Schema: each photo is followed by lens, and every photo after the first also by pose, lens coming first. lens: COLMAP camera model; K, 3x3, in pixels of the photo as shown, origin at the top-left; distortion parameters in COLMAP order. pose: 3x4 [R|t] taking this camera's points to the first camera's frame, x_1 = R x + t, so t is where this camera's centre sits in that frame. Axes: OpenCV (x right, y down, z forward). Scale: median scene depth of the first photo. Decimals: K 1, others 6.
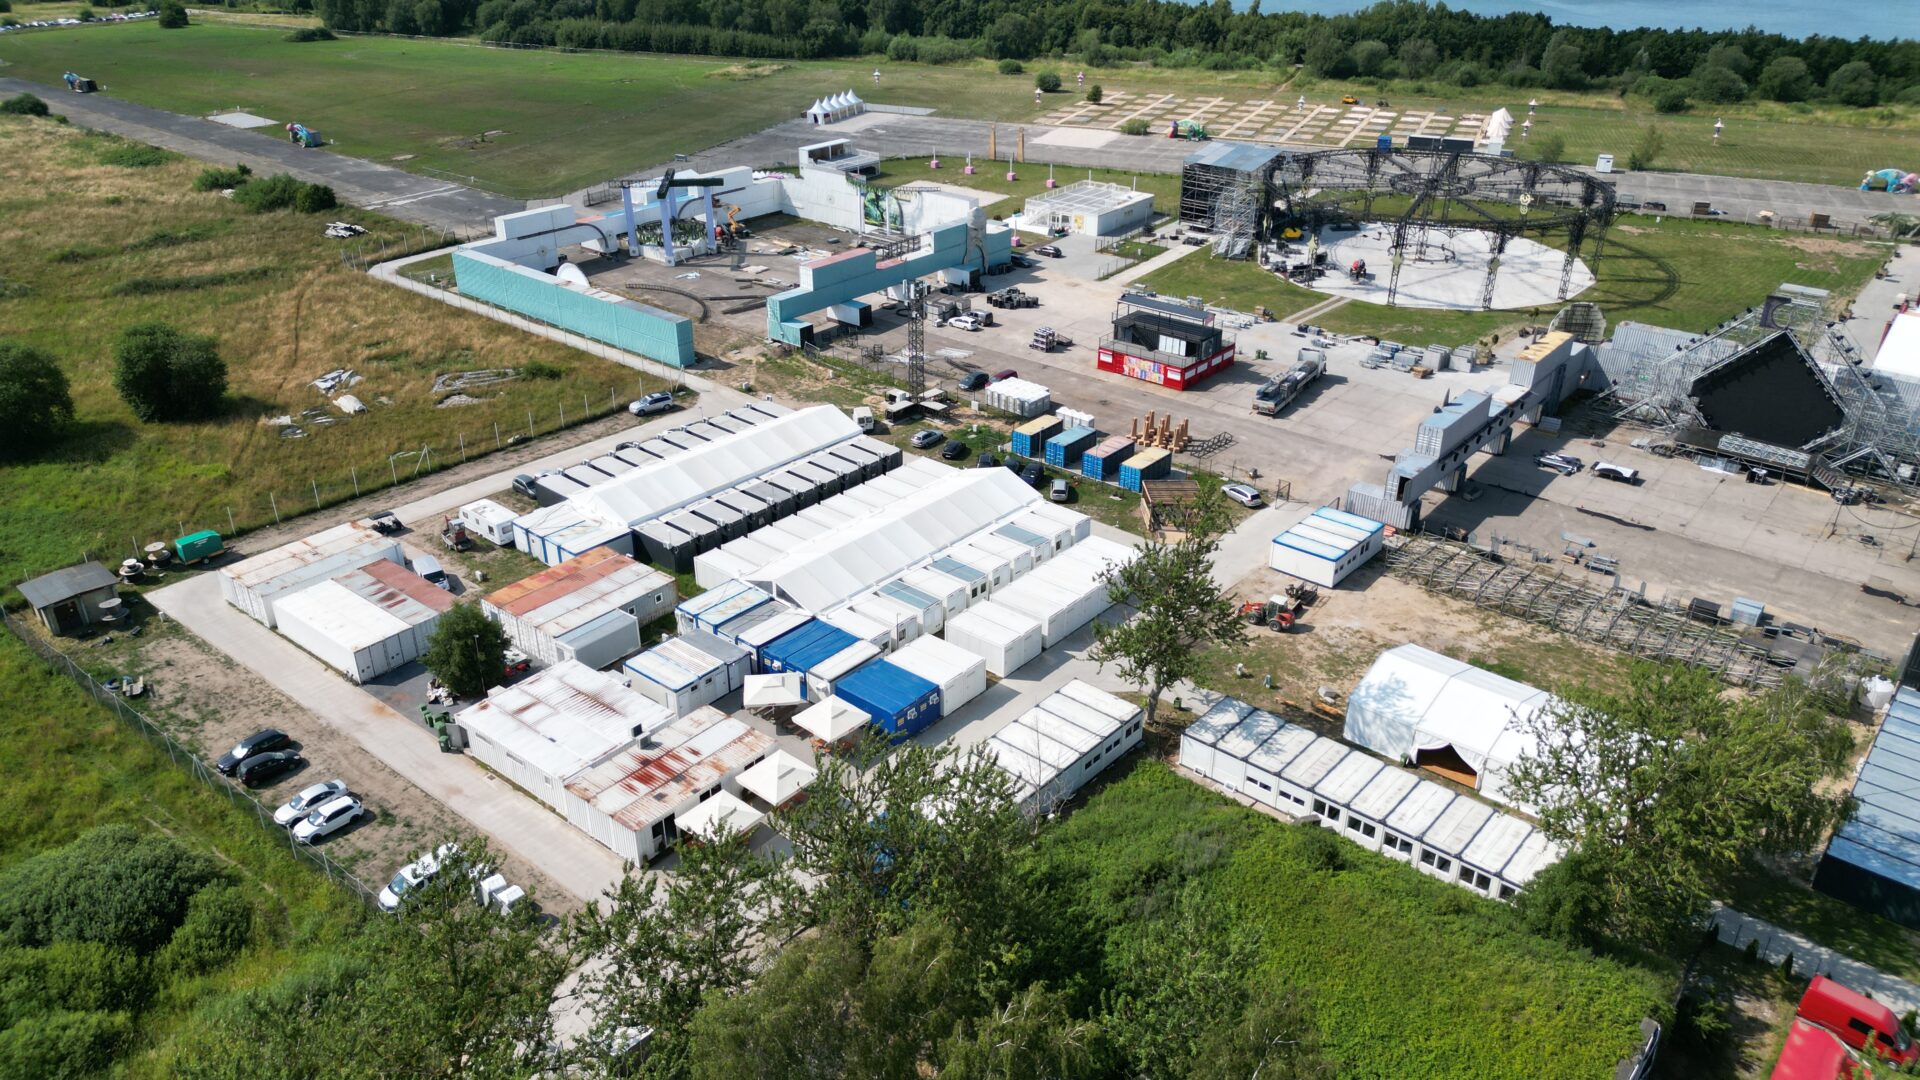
lens RADIAL K [[1336.9, 0, 960.0], [0, 1336.9, 540.0], [0, 0, 1]] dist [-0.004656, -0.004773]
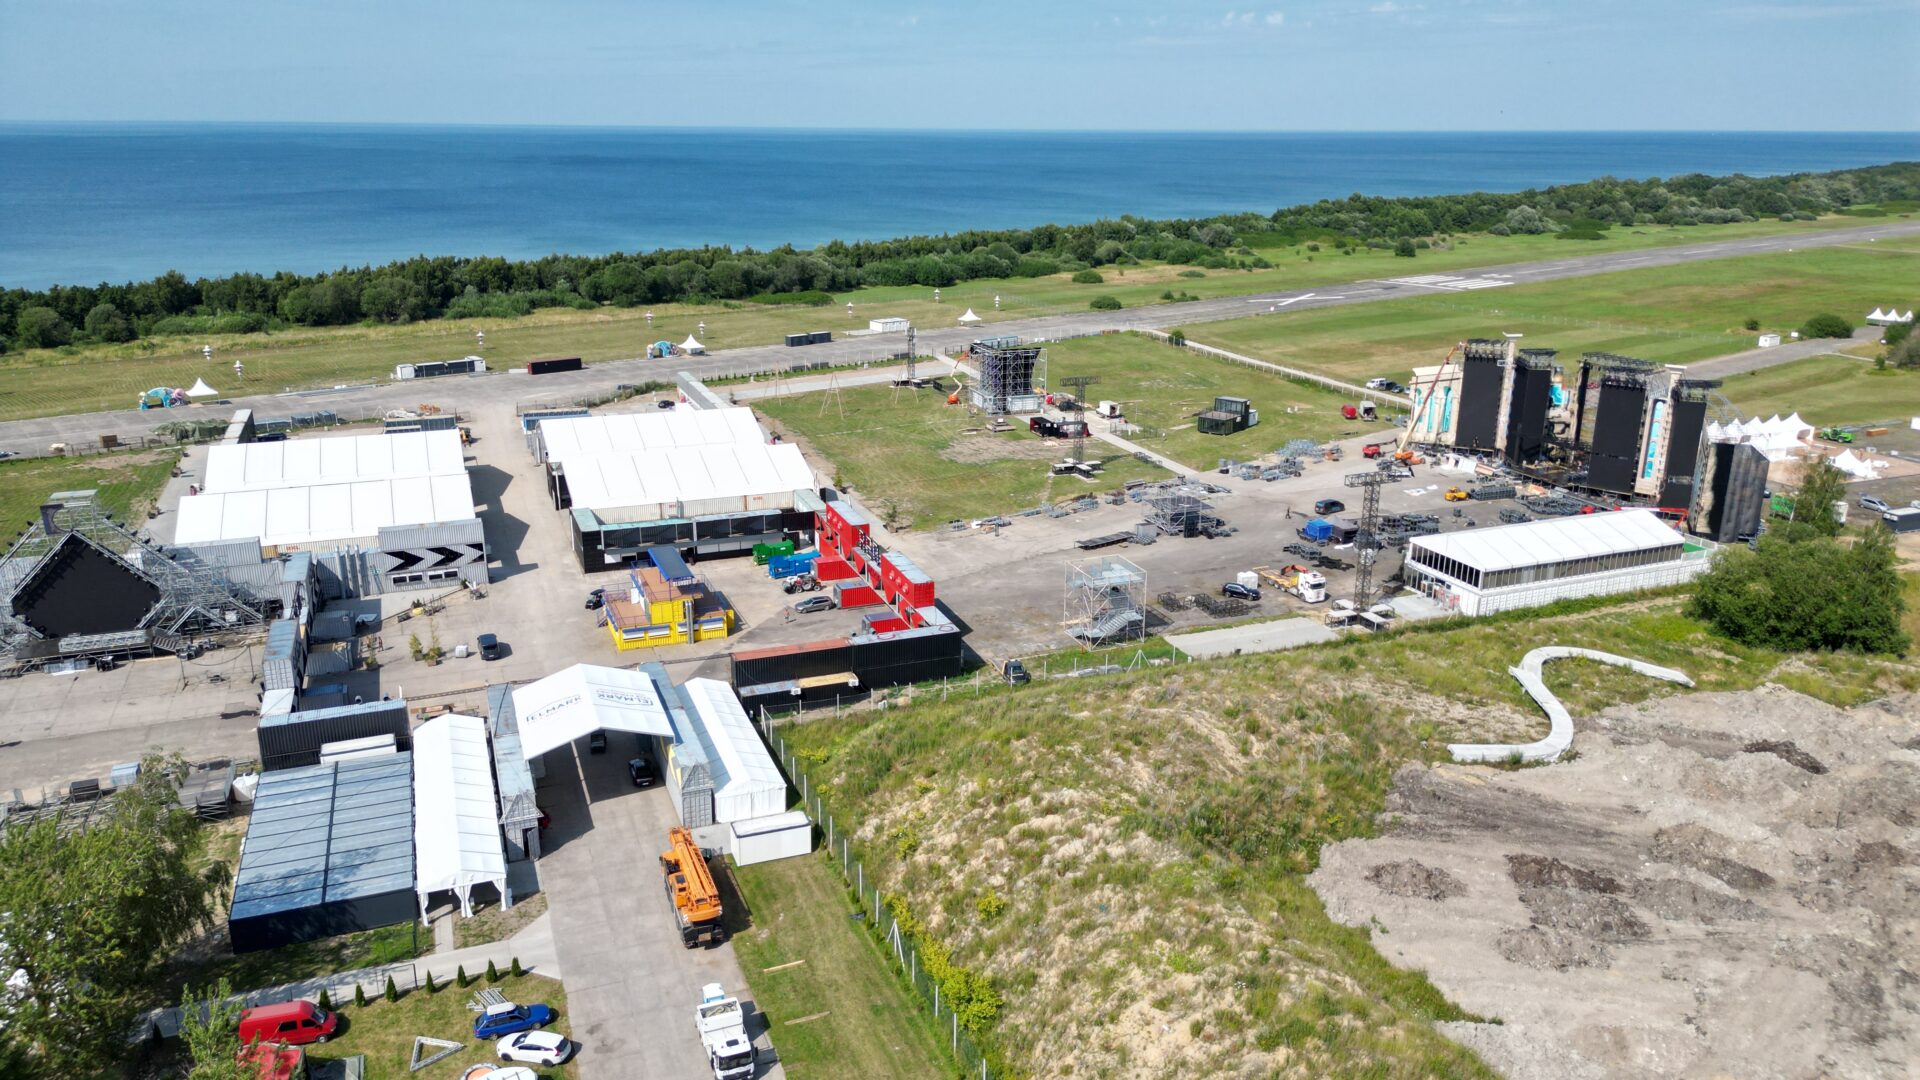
lens RADIAL K [[1336.9, 0, 960.0], [0, 1336.9, 540.0], [0, 0, 1]] dist [-0.004656, -0.004773]
pose [[0.453722, -0.253623, 0.854290, 0.017438], [0.401529, 0.914002, 0.058095, 0.071761], [-0.795557, 0.316663, 0.516540, -0.126848]]
